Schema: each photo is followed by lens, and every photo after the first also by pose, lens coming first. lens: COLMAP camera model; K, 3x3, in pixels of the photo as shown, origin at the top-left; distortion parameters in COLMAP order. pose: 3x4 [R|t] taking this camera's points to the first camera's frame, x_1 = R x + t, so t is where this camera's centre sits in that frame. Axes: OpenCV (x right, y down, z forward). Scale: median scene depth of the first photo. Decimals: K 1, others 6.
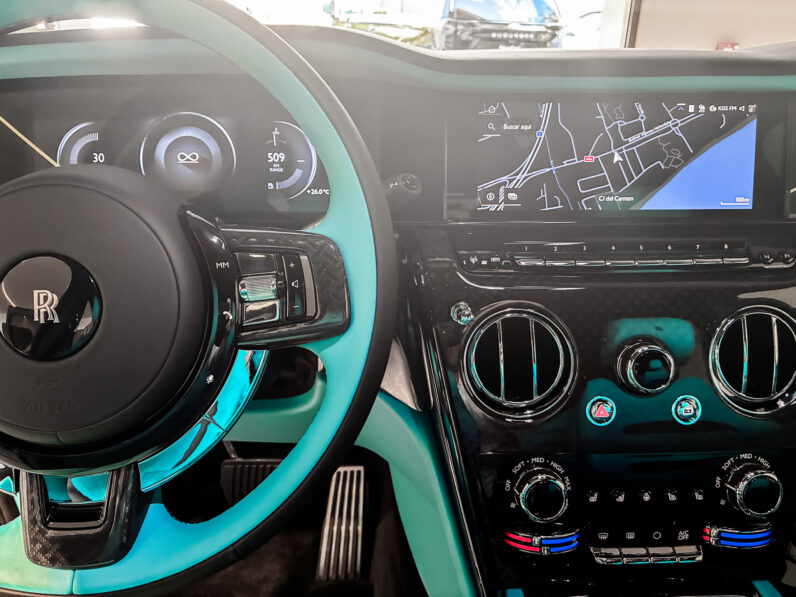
lens RADIAL K [[658.4, 0, 398.0], [0, 658.4, 298.5], [0, 0, 1]] dist [-0.076608, 0.109642]
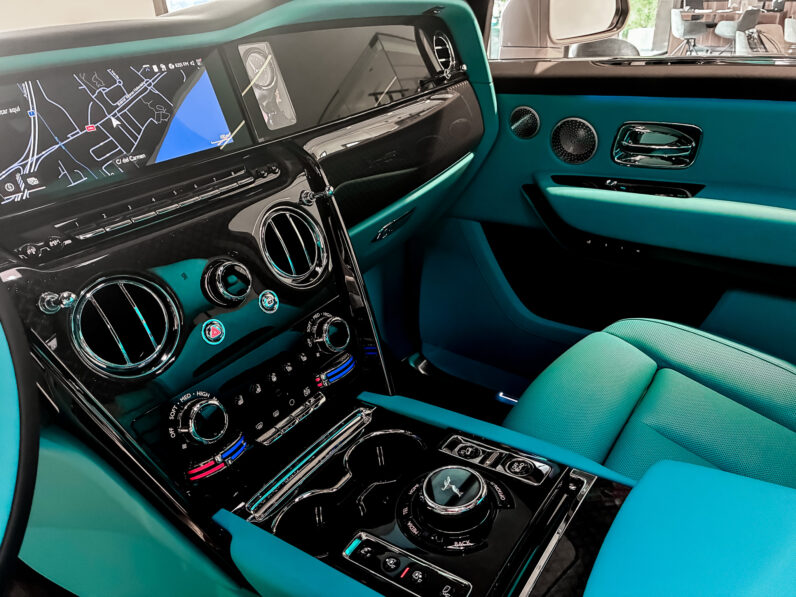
lens RADIAL K [[658.4, 0, 398.0], [0, 658.4, 298.5], [0, 0, 1]] dist [-0.076608, 0.109642]
pose [[0.566148, -0.371994, 0.735593, -0.299636], [0.347375, 0.916940, 0.196347, 0.002933], [-0.747534, 0.144365, 0.648345, -0.003567]]
